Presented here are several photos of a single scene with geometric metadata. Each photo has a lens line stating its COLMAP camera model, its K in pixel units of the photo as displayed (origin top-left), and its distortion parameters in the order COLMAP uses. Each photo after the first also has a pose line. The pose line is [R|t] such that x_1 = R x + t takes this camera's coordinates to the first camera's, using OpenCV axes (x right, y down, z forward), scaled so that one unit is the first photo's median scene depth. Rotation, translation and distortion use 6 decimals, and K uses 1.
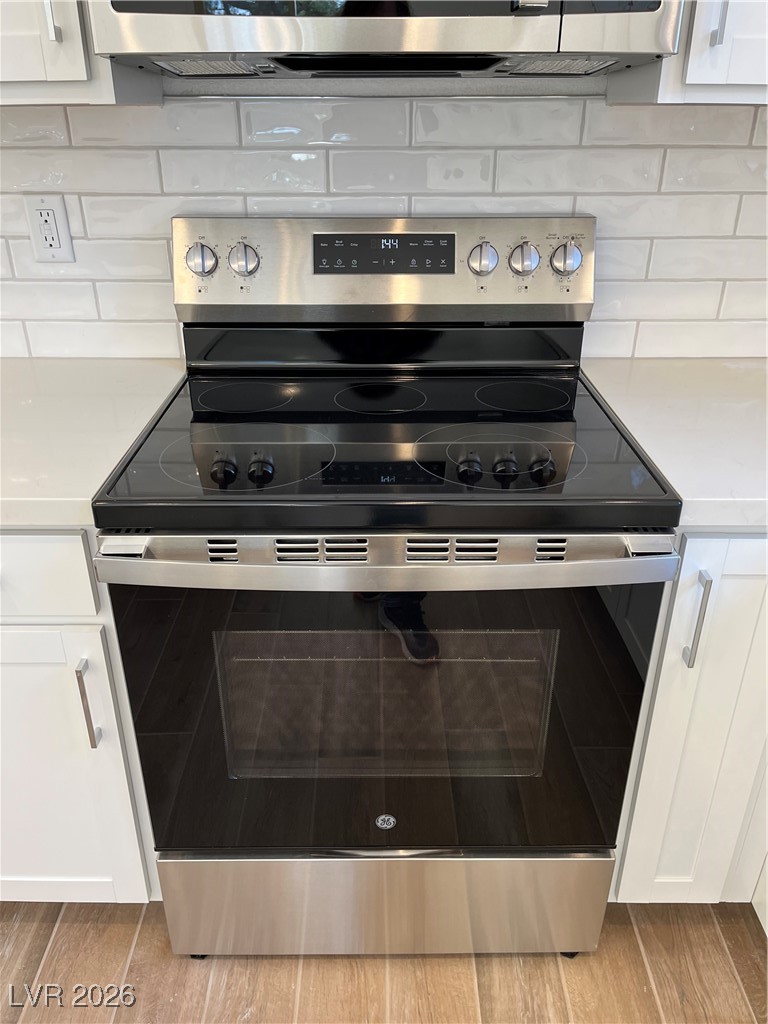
lens RADIAL K [[775.5, 0, 381.8], [0, 775.5, 508.4], [0, 0, 1]] dist [0.061560, -0.084808]
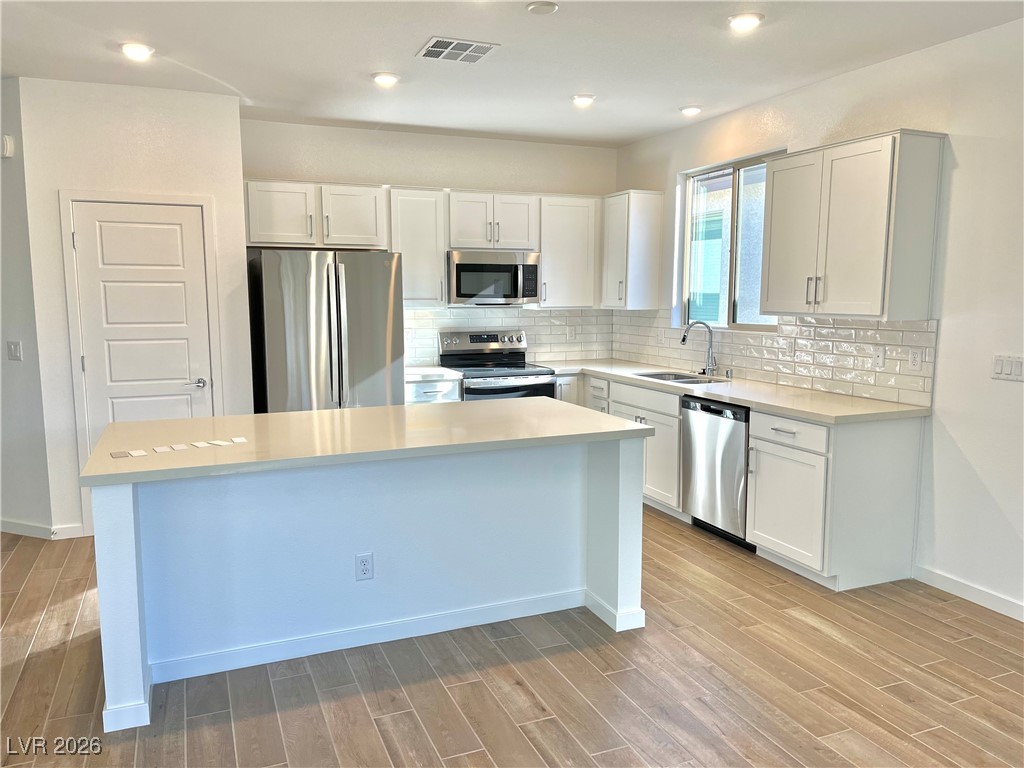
lens RADIAL K [[775.5, 0, 516.8], [0, 775.5, 386.6], [0, 0, 1]] dist [0.061560, -0.084808]
pose [[0.922599, -0.051696, 0.382280, -1.586667], [0.177827, 0.936401, -0.302539, 1.361093], [-0.342327, 0.347102, 0.873116, -2.969331]]
